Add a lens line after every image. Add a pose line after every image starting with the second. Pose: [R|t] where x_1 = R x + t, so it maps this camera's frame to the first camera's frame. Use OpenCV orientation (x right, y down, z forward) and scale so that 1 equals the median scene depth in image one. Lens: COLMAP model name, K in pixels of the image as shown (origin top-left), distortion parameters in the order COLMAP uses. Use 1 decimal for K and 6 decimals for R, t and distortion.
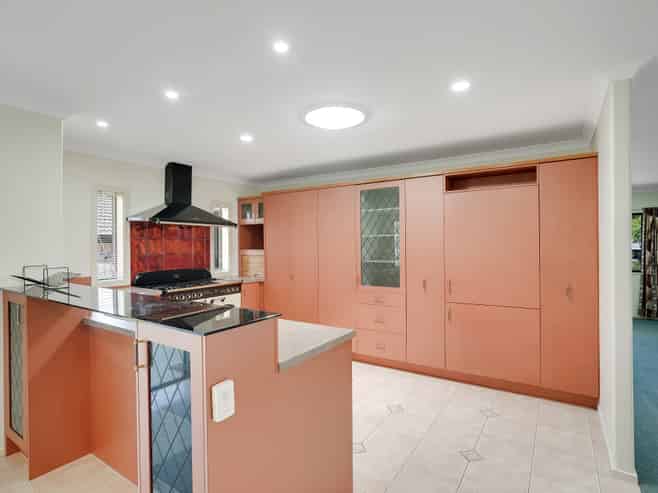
lens RADIAL K [[352.8, 0, 329.0], [0, 352.8, 246.5], [0, 0, 1]] dist [-0.001923, -0.000302]
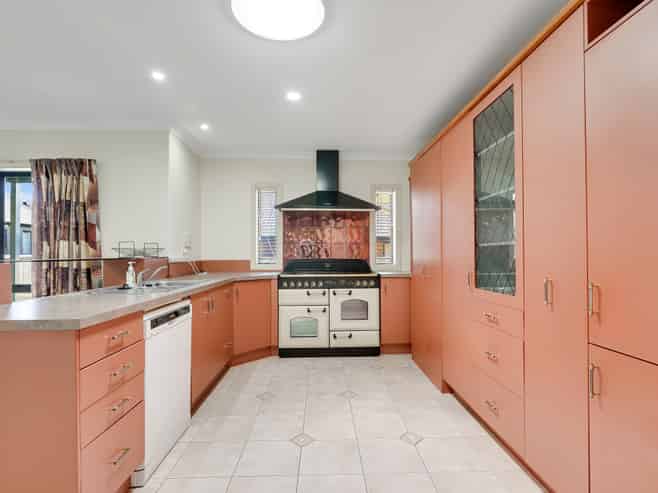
lens RADIAL K [[352.8, 0, 329.0], [0, 352.8, 246.5], [0, 0, 1]] dist [-0.001923, -0.000302]
pose [[0.569367, -0.014670, -0.821952, 0.378875], [-0.007621, 0.999704, -0.023122, 0.054323], [0.822048, 0.019429, 0.569087, 0.447139]]
